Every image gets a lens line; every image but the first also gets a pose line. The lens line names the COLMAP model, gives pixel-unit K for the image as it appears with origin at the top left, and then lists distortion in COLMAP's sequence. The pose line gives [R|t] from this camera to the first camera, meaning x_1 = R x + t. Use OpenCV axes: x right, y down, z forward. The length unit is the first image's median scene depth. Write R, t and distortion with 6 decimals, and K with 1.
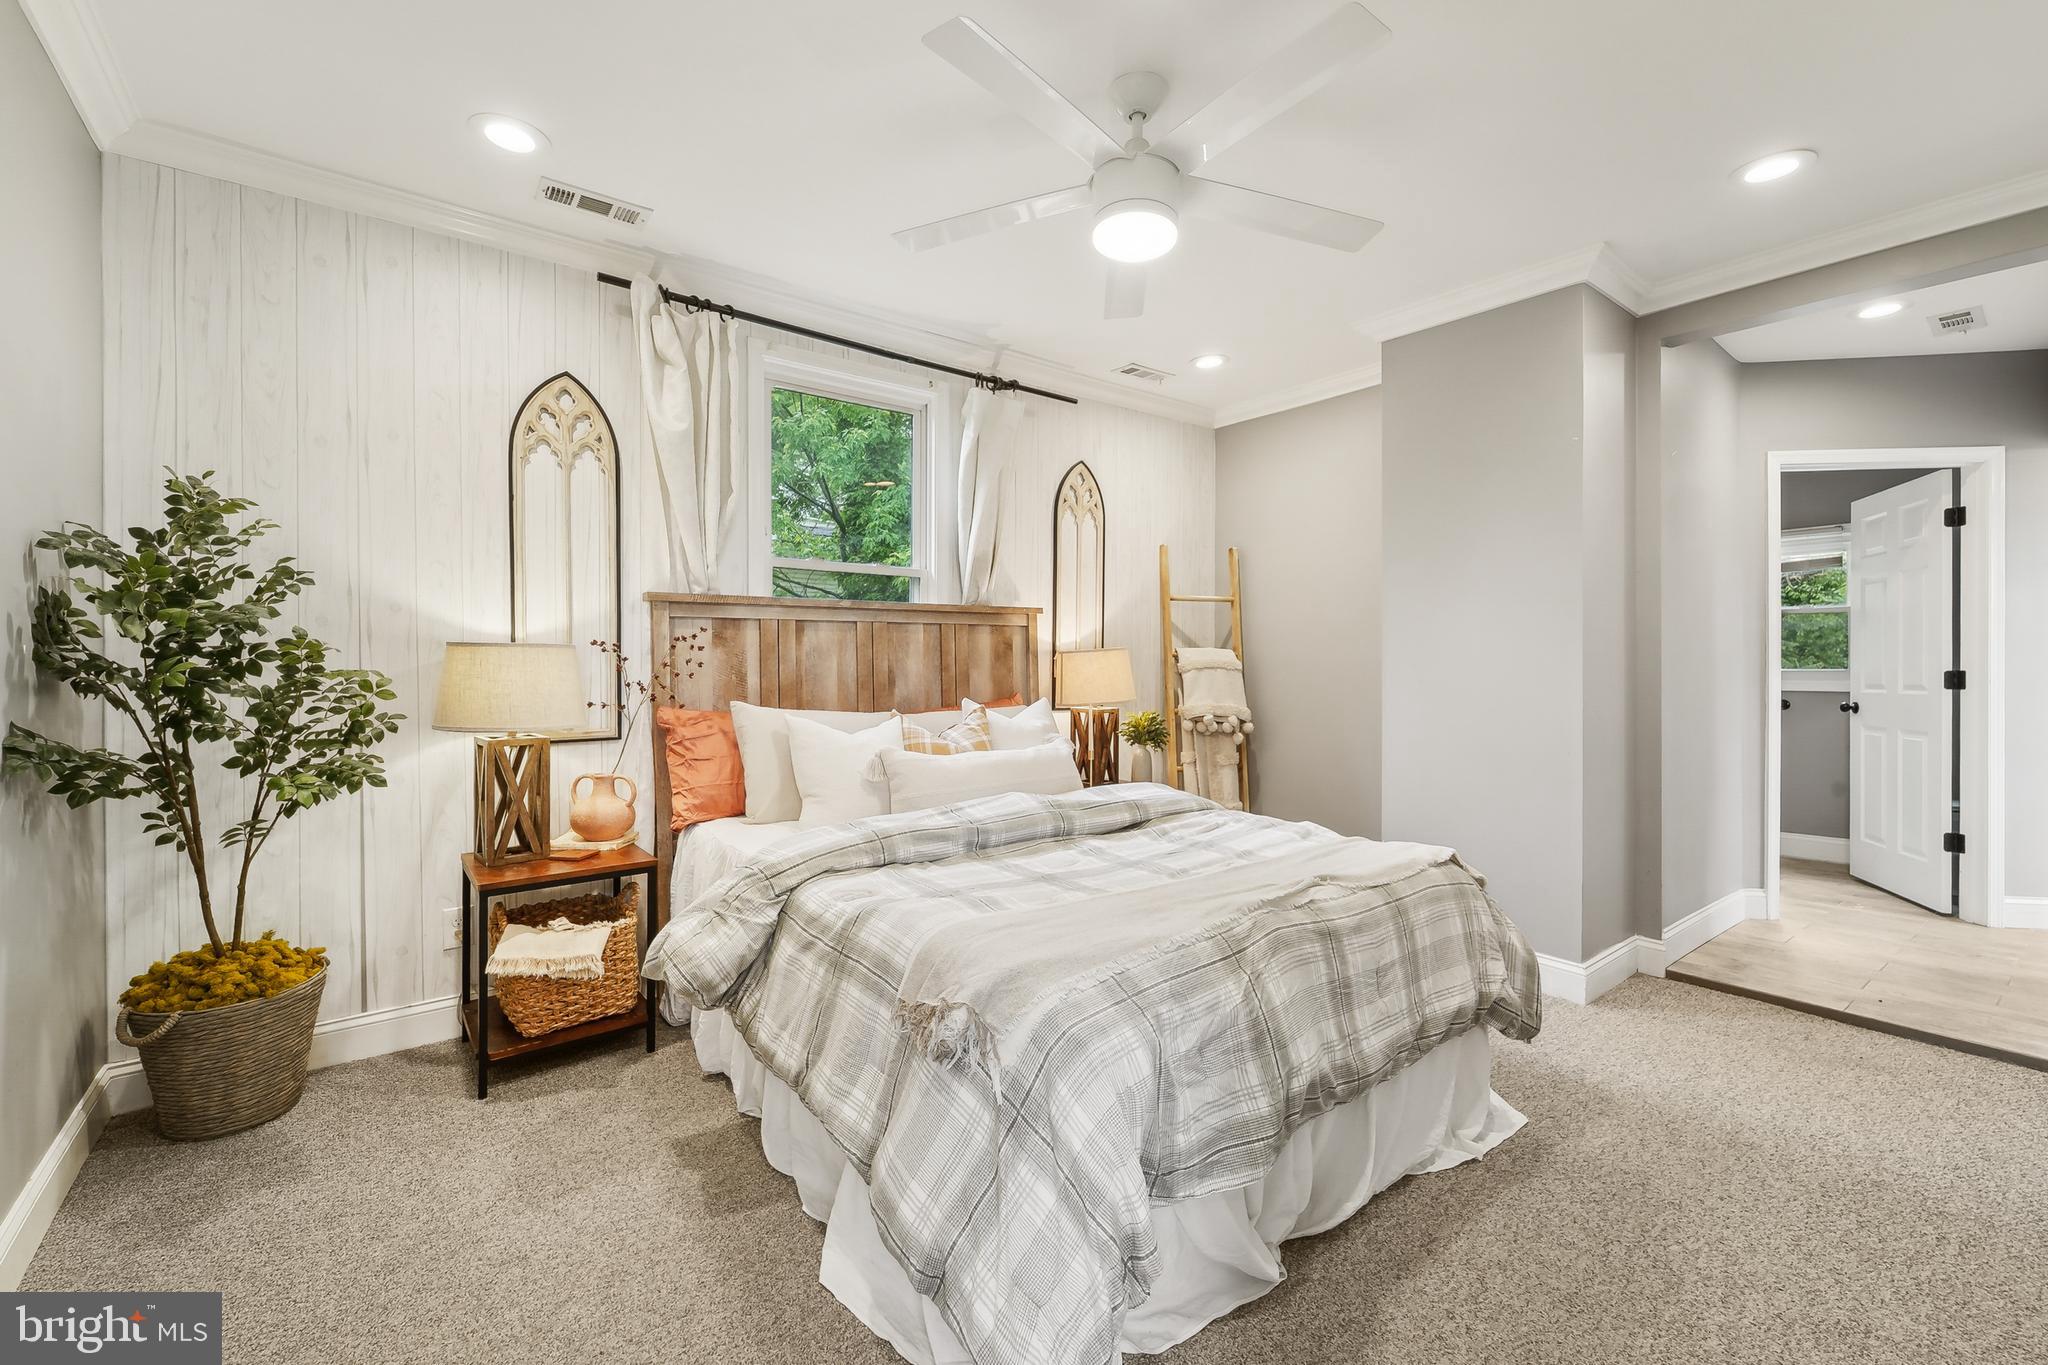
lens RADIAL K [[843.6, 0, 1019.6], [0, 843.6, 671.0], [0, 0, 1]] dist [-0.001499, -0.000991]
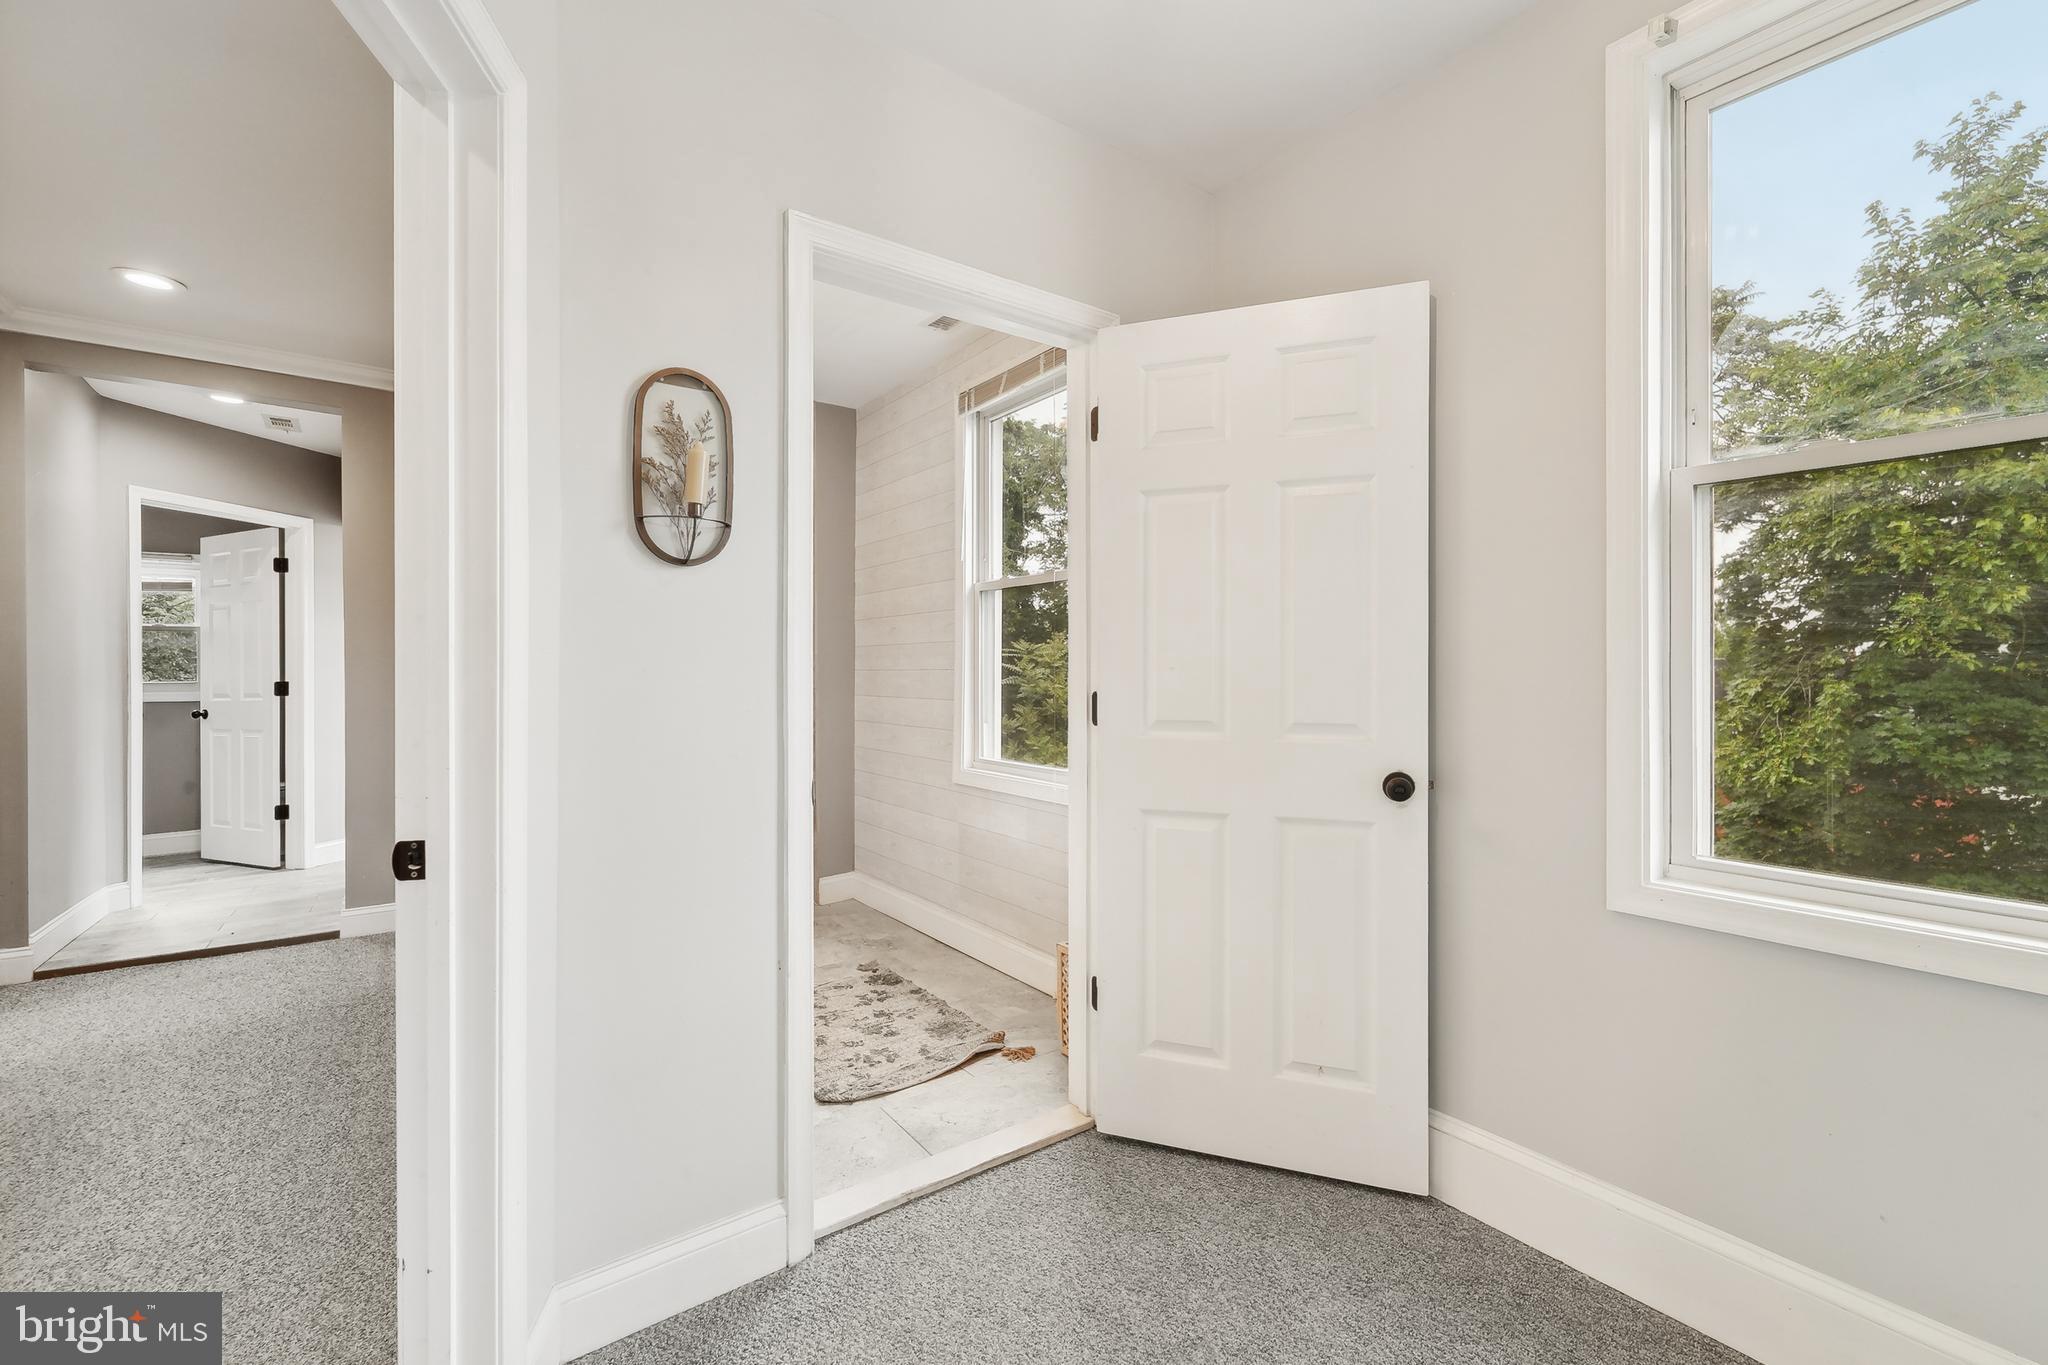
lens RADIAL K [[866.9, 0, 1050.9], [0, 866.9, 677.4], [0, 0, 1]] dist [-0.001659, -0.000439]
pose [[0.004974, -0.000031, 0.999988, -0.236208], [0.007057, 0.999975, -0.000004, 0.000922], [-0.999963, 0.007057, 0.004974, -0.211454]]
